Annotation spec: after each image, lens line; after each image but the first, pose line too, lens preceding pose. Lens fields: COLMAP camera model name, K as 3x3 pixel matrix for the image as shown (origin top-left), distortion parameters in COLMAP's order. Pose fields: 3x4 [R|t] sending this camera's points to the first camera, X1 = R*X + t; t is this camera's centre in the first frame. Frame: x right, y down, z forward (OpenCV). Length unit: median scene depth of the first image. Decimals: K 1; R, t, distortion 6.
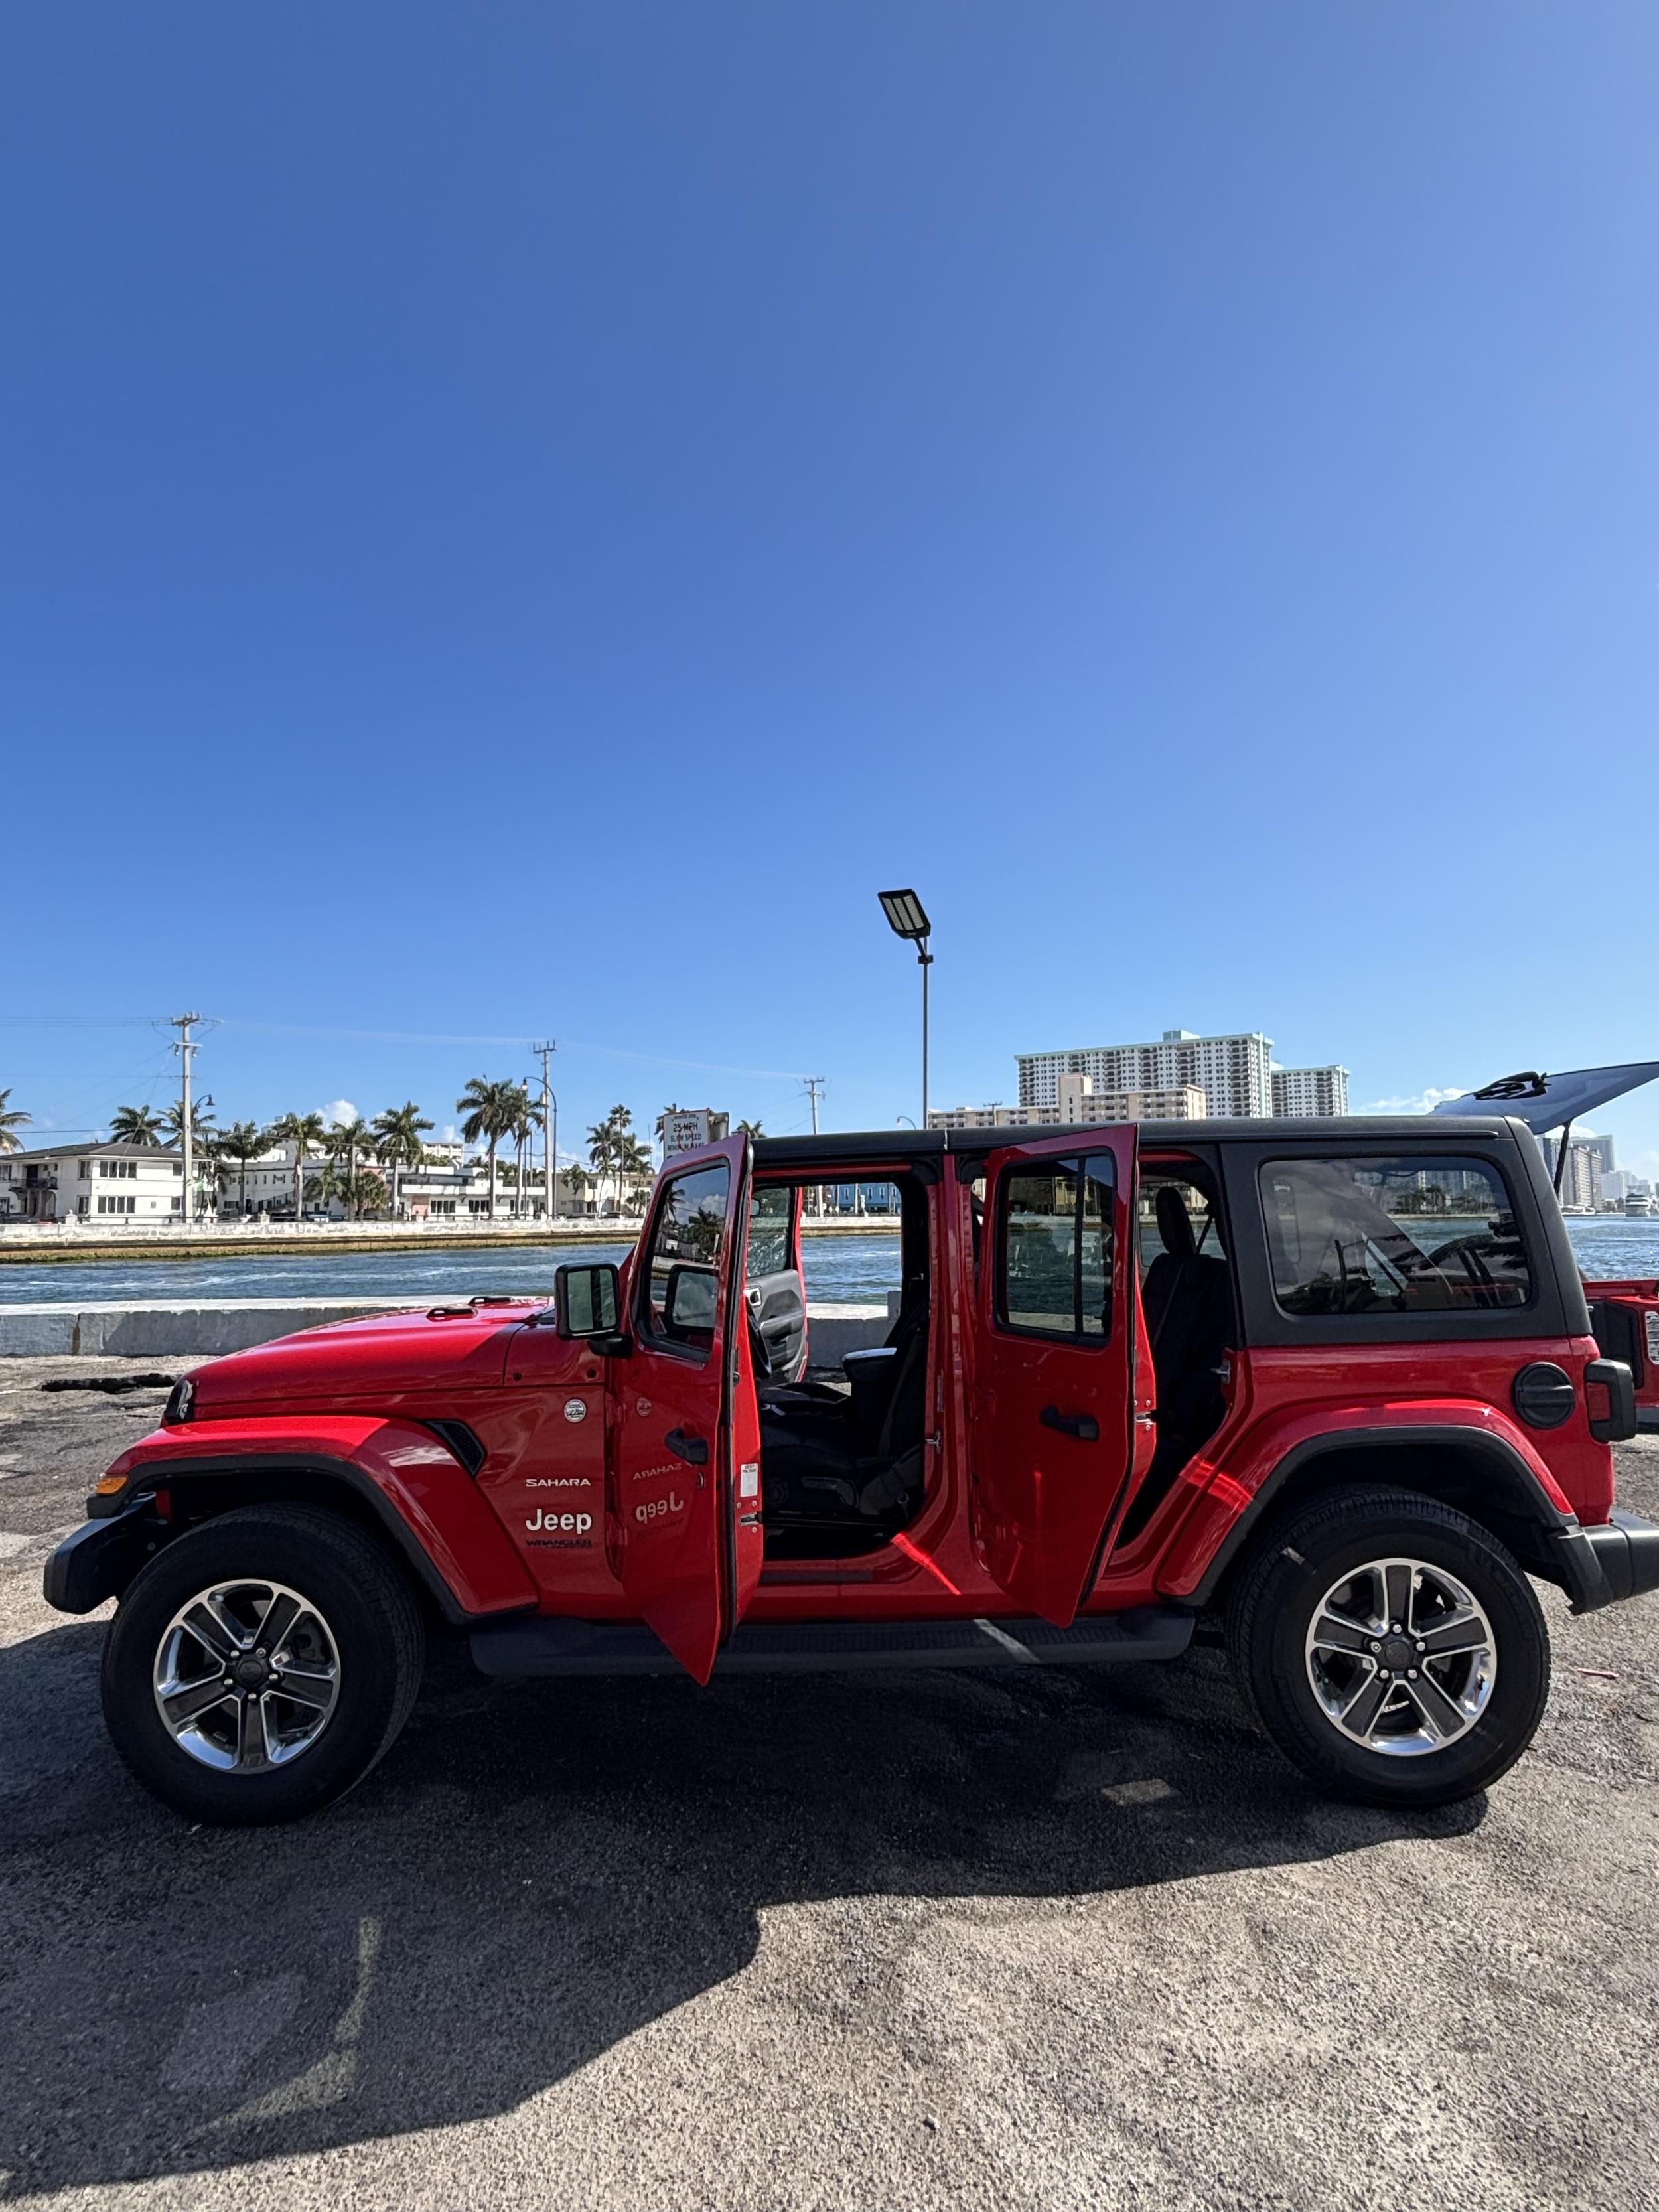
lens RADIAL K [[1228.7, 0, 811.2], [0, 1228.7, 1062.5], [0, 0, 1]] dist [0.000579, 0.001073]
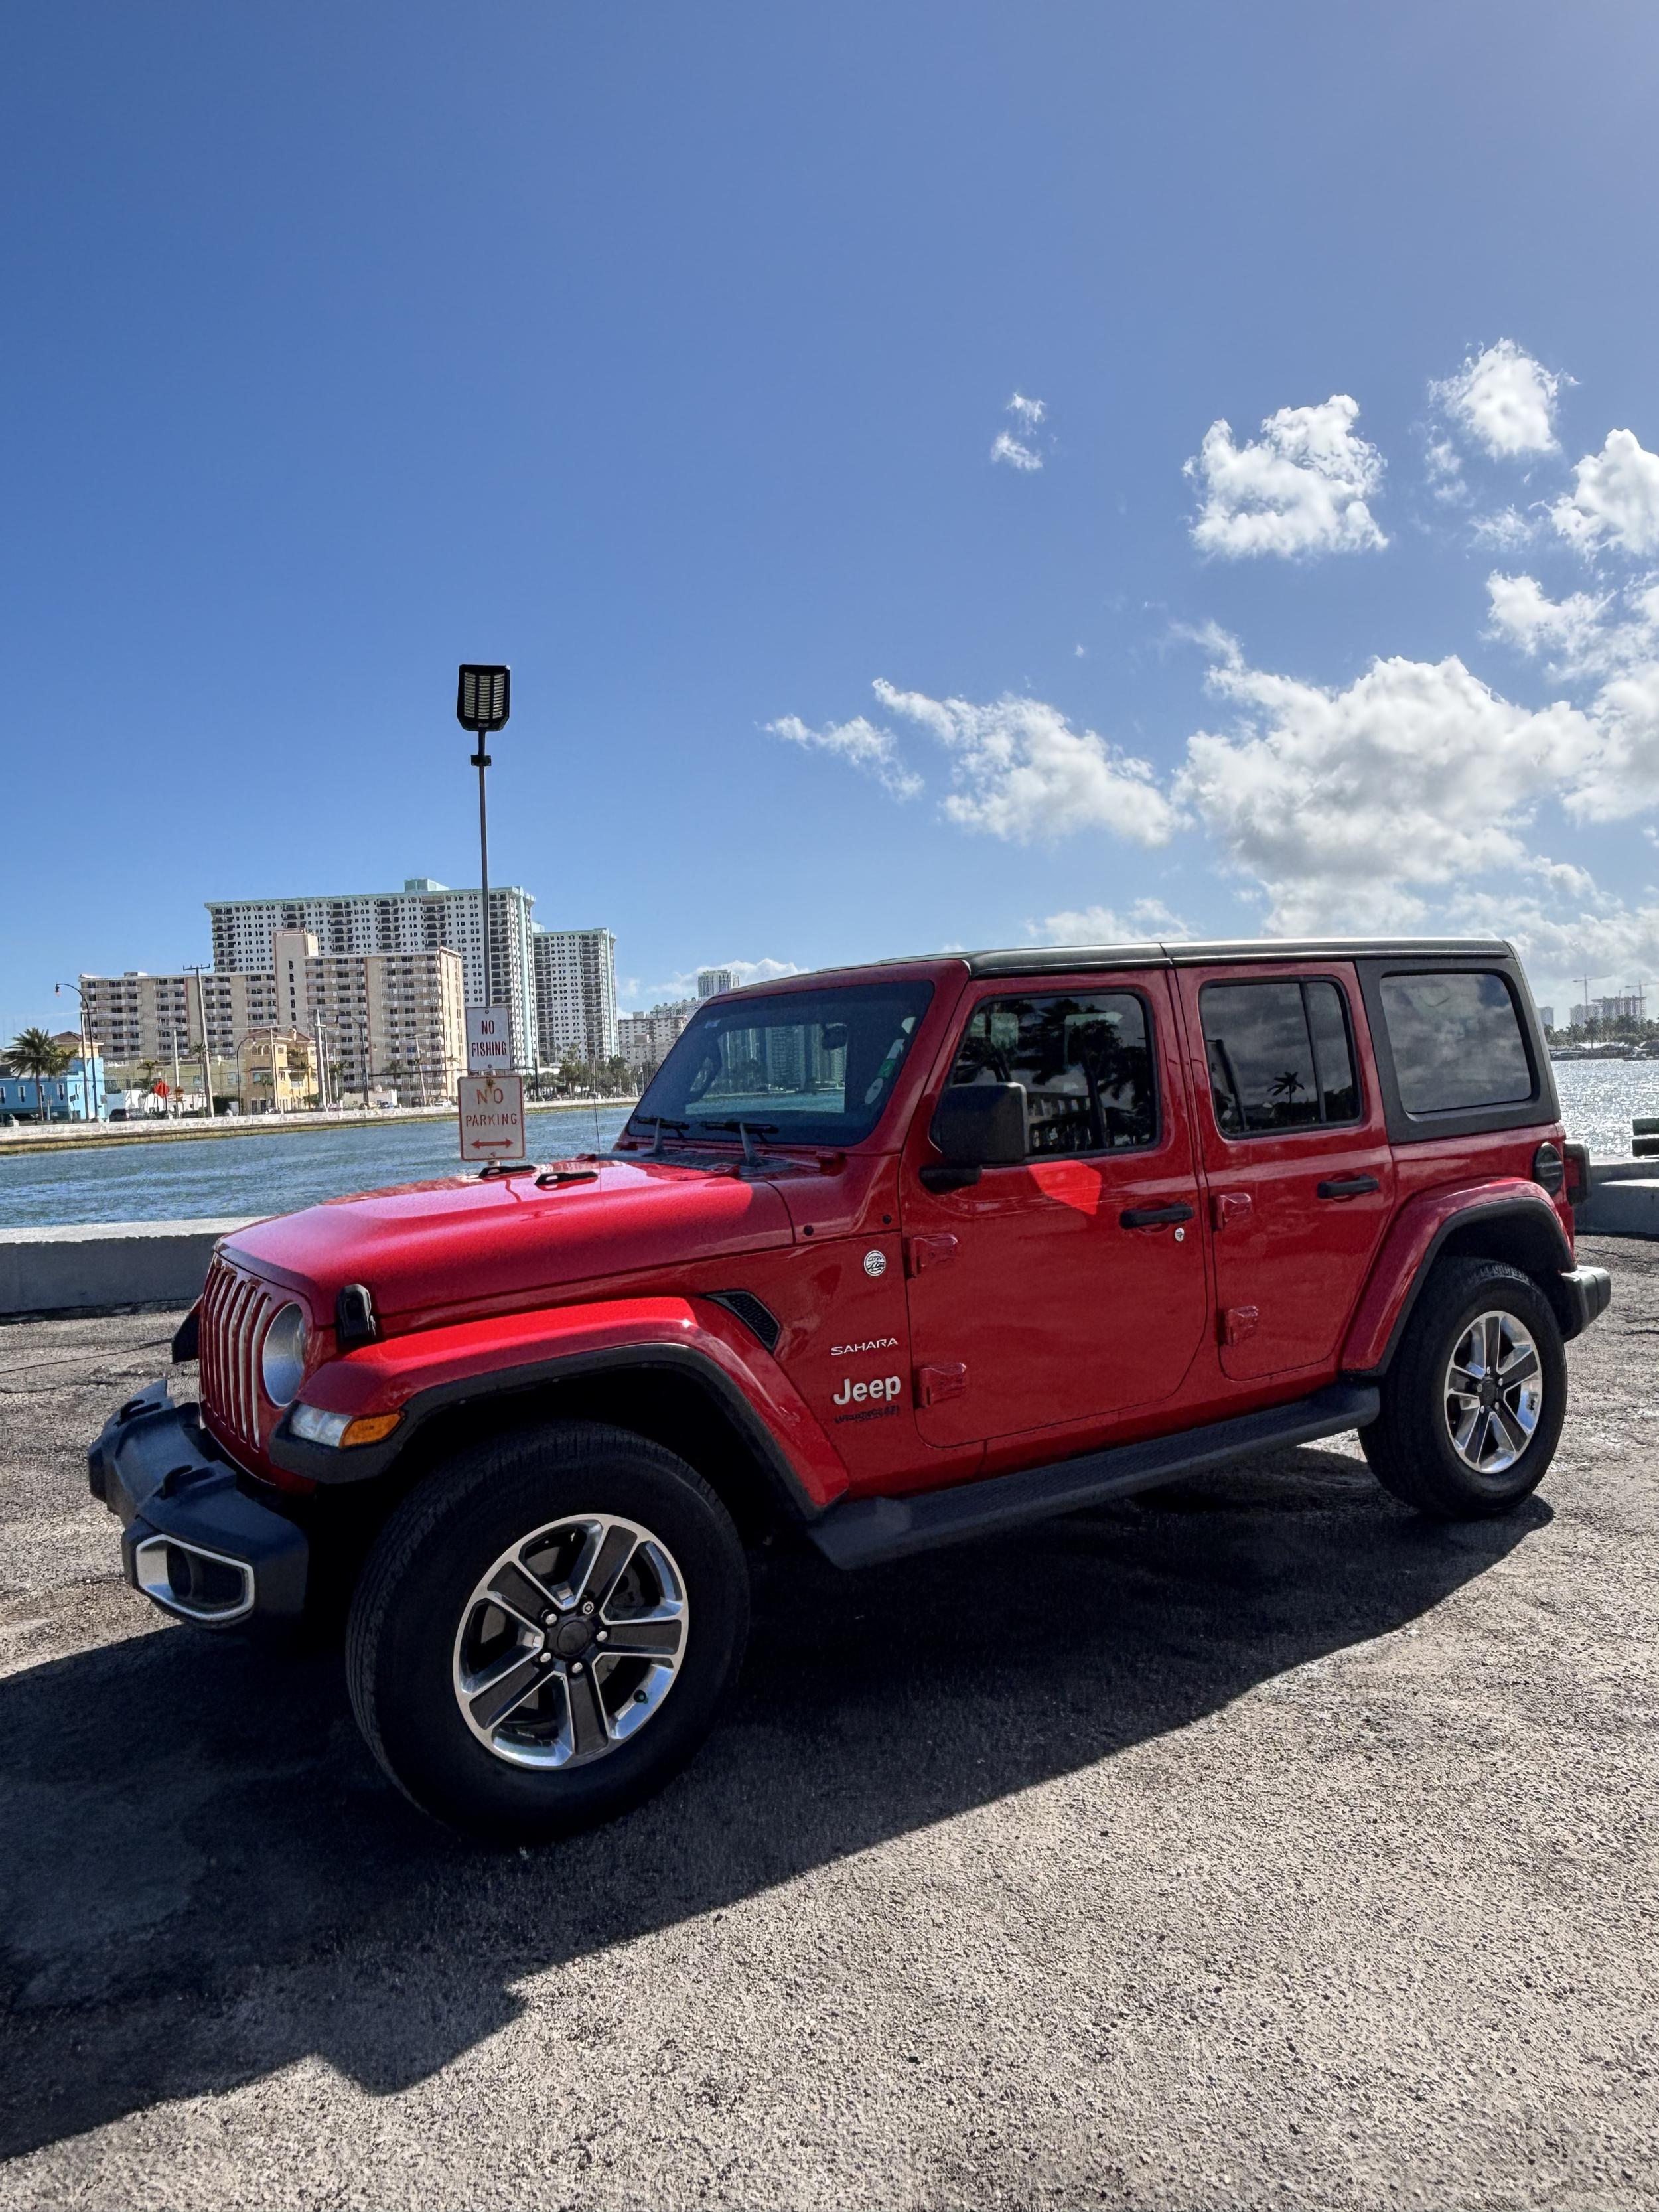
lens RADIAL K [[1543.5, 0, 827.8], [0, 1543.5, 1076.3], [0, 0, 1]] dist [0.066833, -0.105687]
pose [[0.823148, -0.027811, 0.567146, -0.829720], [-0.027705, 0.995643, 0.089033, 0.062248], [-0.567151, -0.089000, 0.818791, 0.155846]]
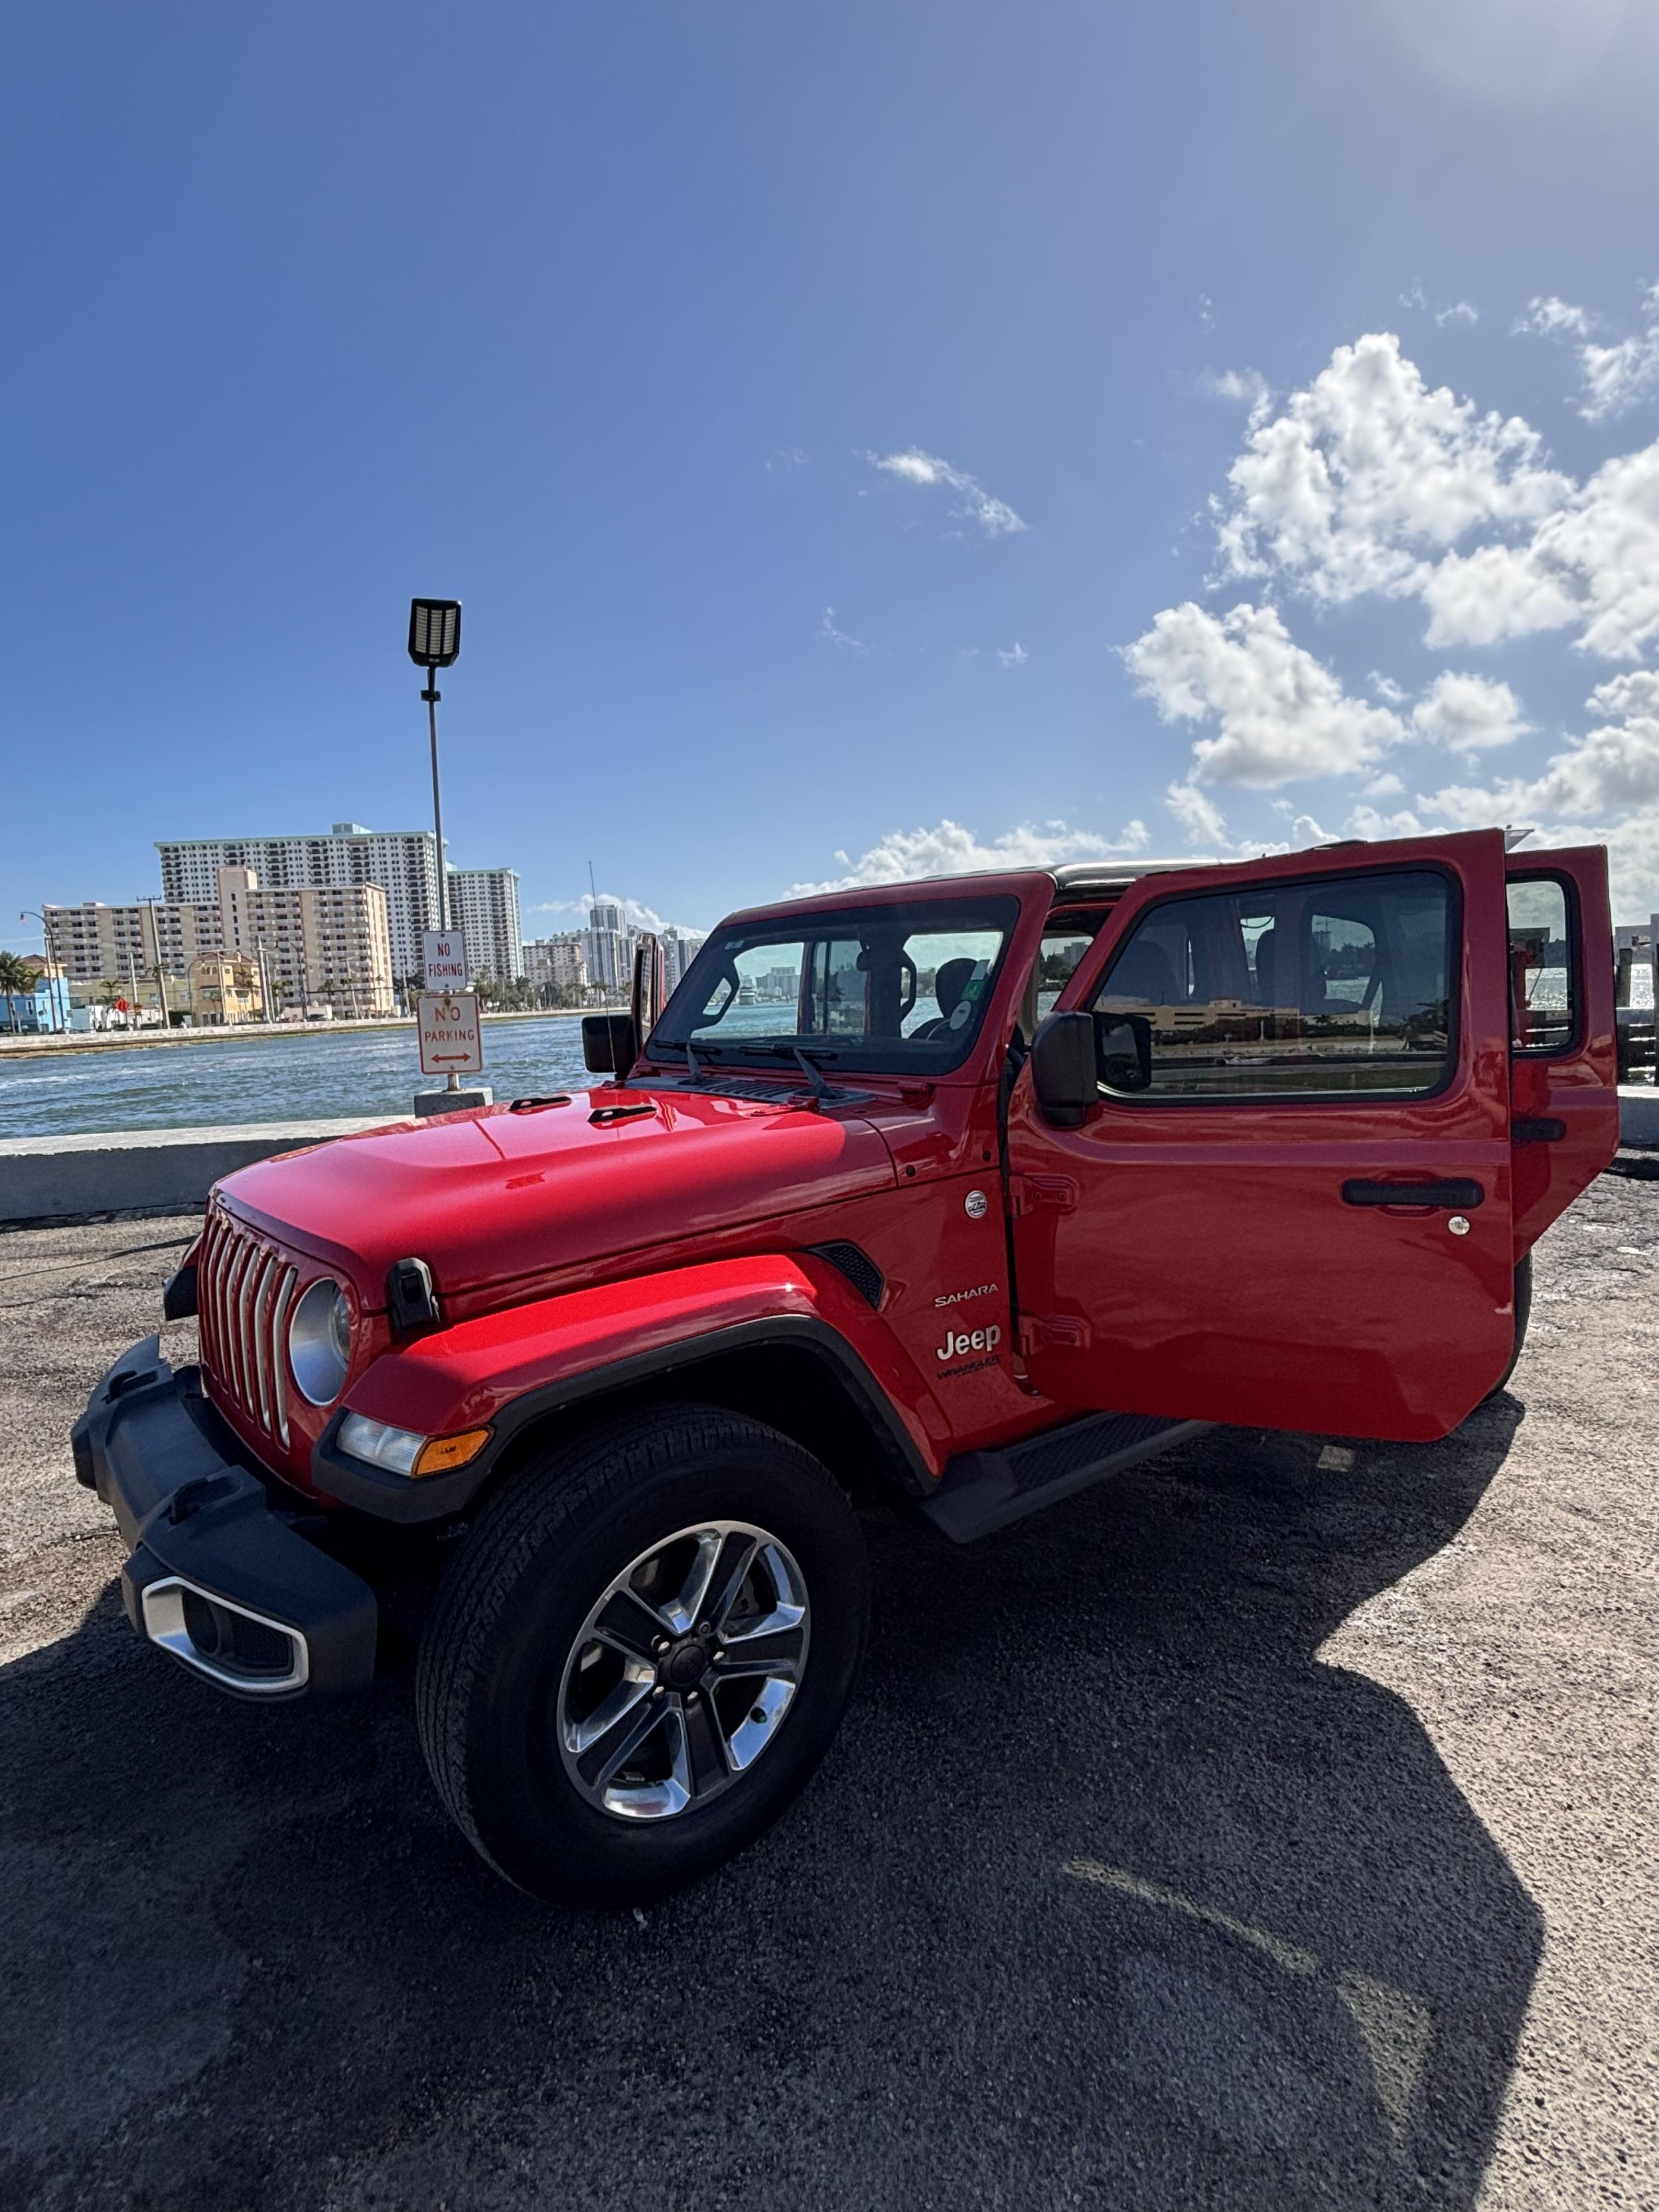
lens RADIAL K [[1238.4, 0, 827.3], [0, 1238.4, 1085.3], [0, 0, 1]] dist [-0.001506, 0.002844]
pose [[0.753391, -0.077124, 0.653035, -0.771790], [-0.037083, 0.986535, 0.159292, 0.091116], [-0.656527, -0.144225, 0.740386, 0.501119]]
